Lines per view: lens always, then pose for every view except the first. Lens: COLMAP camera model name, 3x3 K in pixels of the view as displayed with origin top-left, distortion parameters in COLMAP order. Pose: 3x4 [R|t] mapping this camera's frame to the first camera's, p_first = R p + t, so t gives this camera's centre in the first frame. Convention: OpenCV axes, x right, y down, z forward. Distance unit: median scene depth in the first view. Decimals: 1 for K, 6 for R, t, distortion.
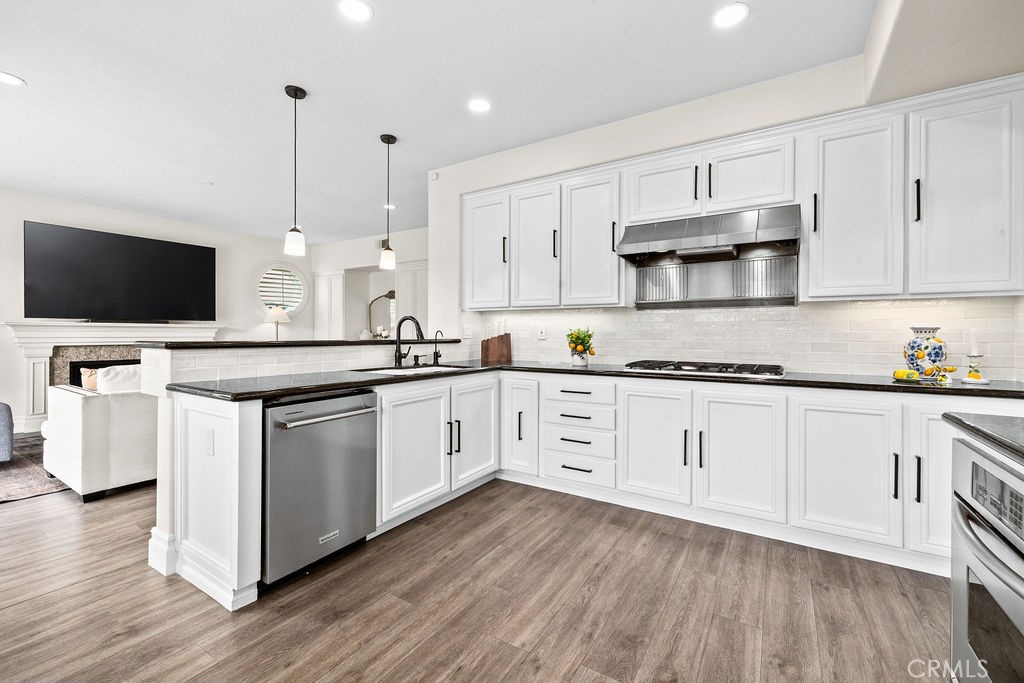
lens RADIAL K [[429.4, 0, 508.2], [0, 429.4, 335.0], [0, 0, 1]] dist [0.000679, 0.000031]
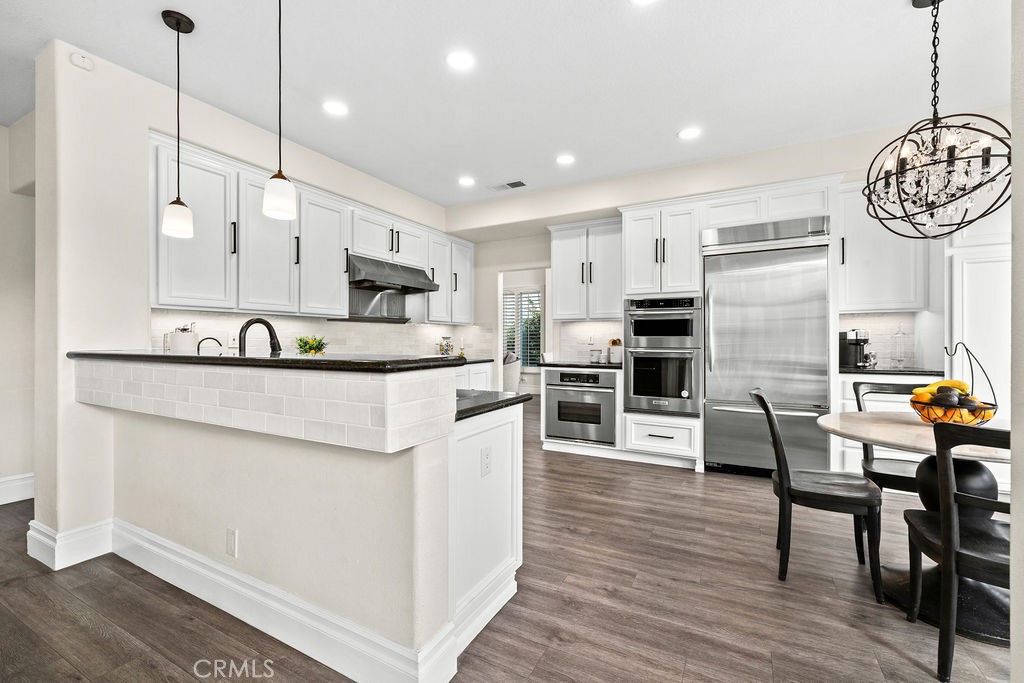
lens RADIAL K [[434.1, 0, 512.0], [0, 434.1, 341.5], [0, 0, 1]] dist [0.000249, 0.000031]
pose [[-0.077243, -0.008631, 0.996975, -1.019403], [0.003256, 0.999955, 0.008909, -0.009731], [-0.997007, 0.003934, -0.077211, 0.633571]]
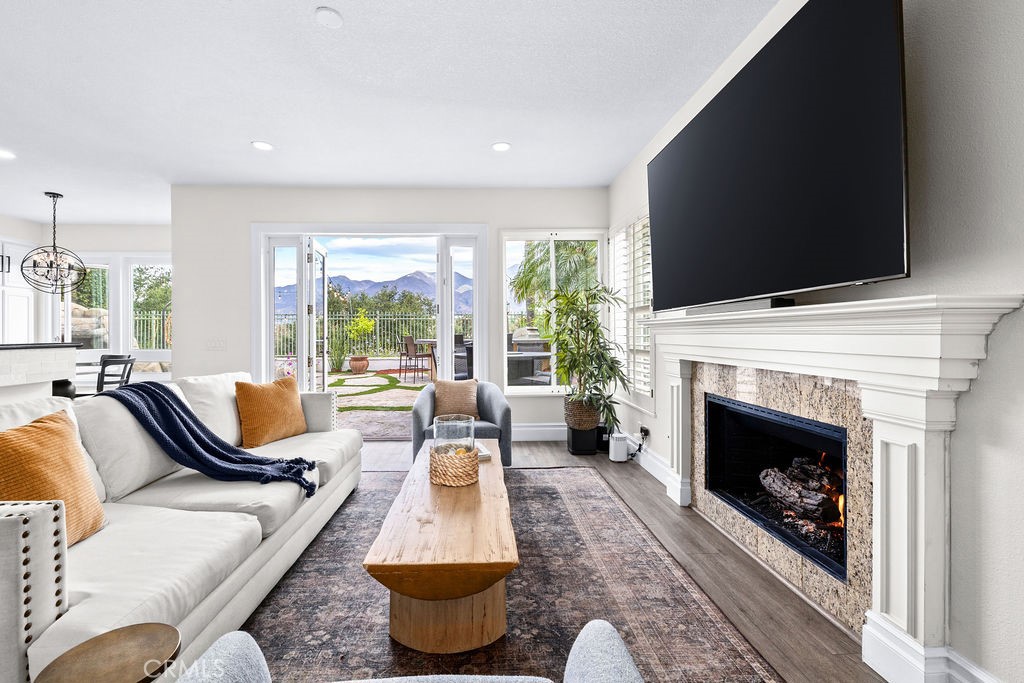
lens RADIAL K [[439.6, 0, 487.7], [0, 439.6, 332.7], [0, 0, 1]] dist [-0.001272, -0.000512]
pose [[-0.824313, -0.003663, -0.566123, -0.829983], [-0.002972, 0.999993, -0.002143, -0.013248], [0.566127, -0.000084, -0.824318, 2.140355]]
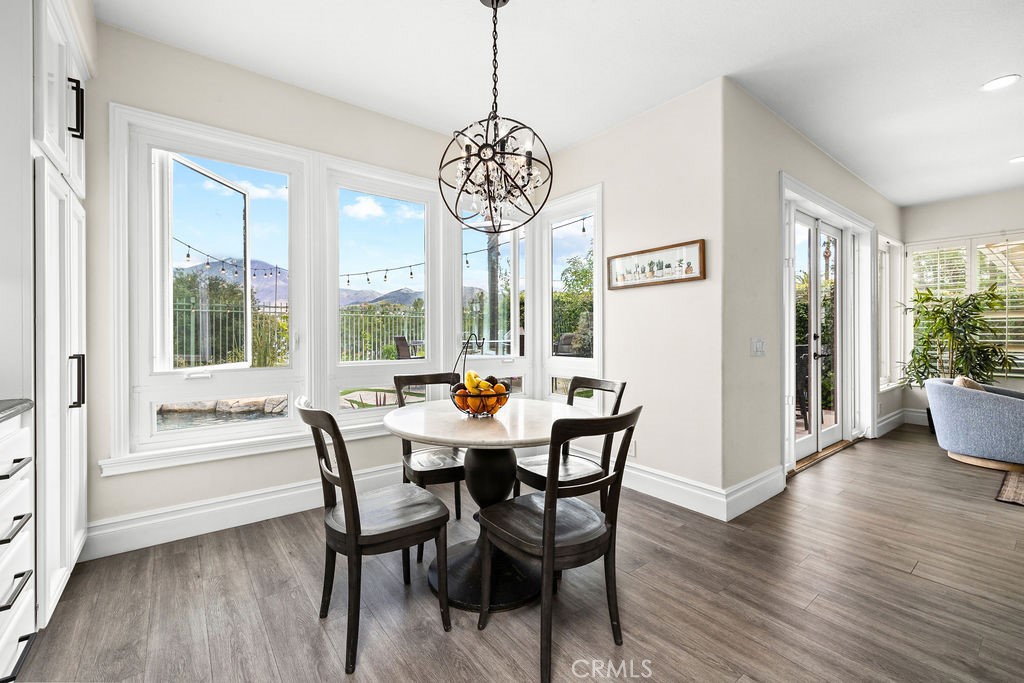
lens RADIAL K [[429.4, 0, 508.2], [0, 429.4, 335.0], [0, 0, 1]] dist [0.000679, 0.000031]
pose [[-0.336668, -0.004295, -0.941613, 0.150180], [-0.002109, 0.999991, -0.003808, 0.003545], [0.941621, 0.000704, -0.336674, 0.210215]]
